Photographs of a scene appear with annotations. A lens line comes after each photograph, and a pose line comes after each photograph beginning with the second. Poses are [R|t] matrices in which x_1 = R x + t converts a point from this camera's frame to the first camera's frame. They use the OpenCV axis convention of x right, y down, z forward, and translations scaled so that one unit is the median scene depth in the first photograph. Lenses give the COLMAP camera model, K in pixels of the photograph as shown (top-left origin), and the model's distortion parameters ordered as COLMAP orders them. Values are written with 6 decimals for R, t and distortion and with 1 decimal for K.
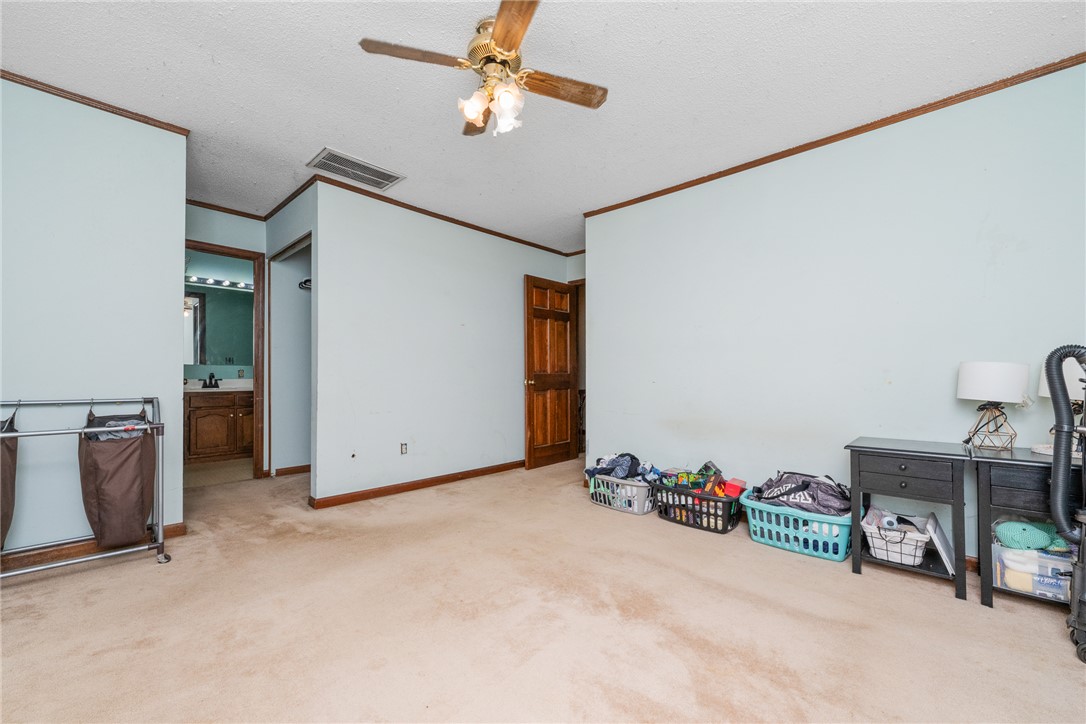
lens RADIAL K [[430.4, 0, 540.1], [0, 430.4, 368.5], [0, 0, 1]] dist [-0.000865, 0.000002]
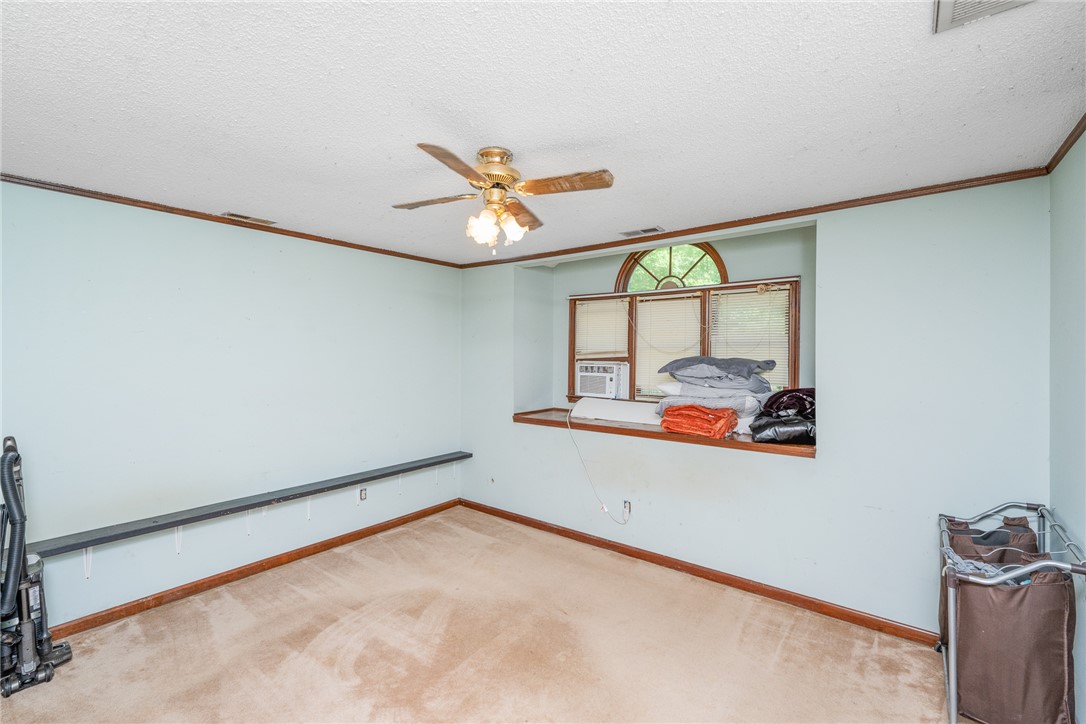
lens RADIAL K [[466.6, 0, 543.0], [0, 466.6, 362.0], [0, 0, 1]] dist [-0.001885, 0.000508]
pose [[-0.995211, -0.008287, -0.097400, -0.065359], [-0.008070, 0.999964, -0.002624, -0.163236], [0.097418, -0.001825, -0.995242, 1.253944]]
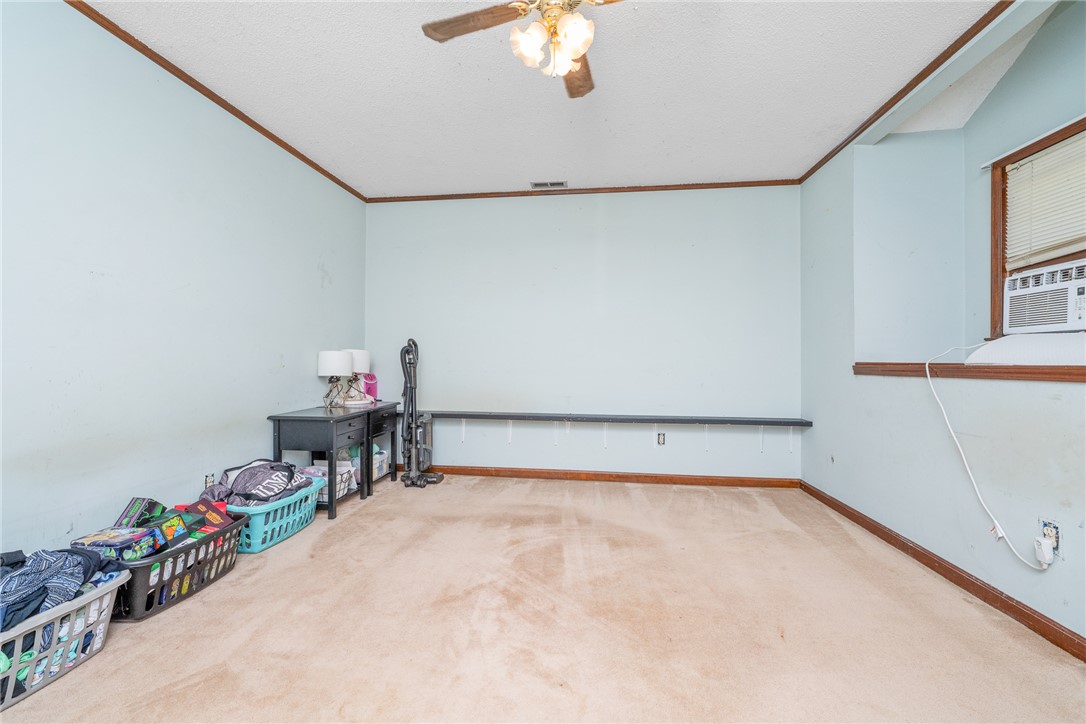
lens RADIAL K [[433.6, 0, 543.0], [0, 433.6, 362.0], [0, 0, 1]] dist [0.011557, -0.000037]
pose [[-0.600168, -0.005944, 0.799852, -0.446594], [-0.024227, 0.999649, -0.010751, 0.012850], [-0.799507, -0.025831, -0.600101, 0.895588]]
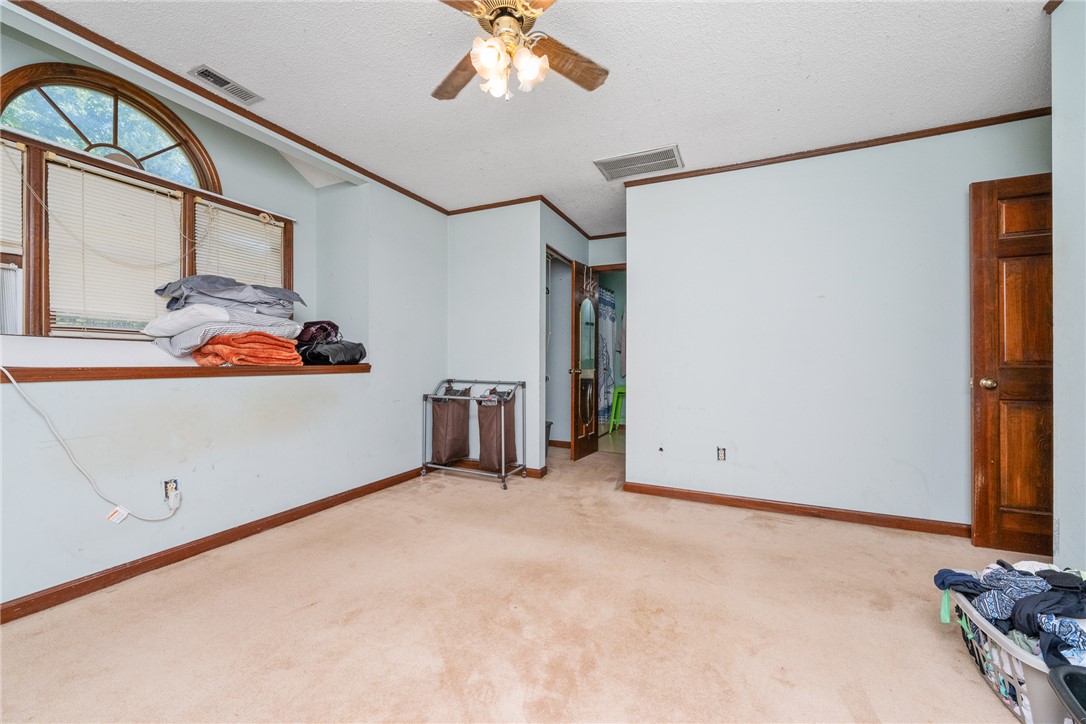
lens RADIAL K [[436.1, 0, 537.5], [0, 436.1, 358.4], [0, 0, 1]] dist [-0.001409, -0.000176]
pose [[0.313586, -0.007131, -0.949533, 0.465770], [0.013330, 0.999906, -0.003107, -0.006776], [0.949466, -0.011683, 0.313652, 0.456604]]
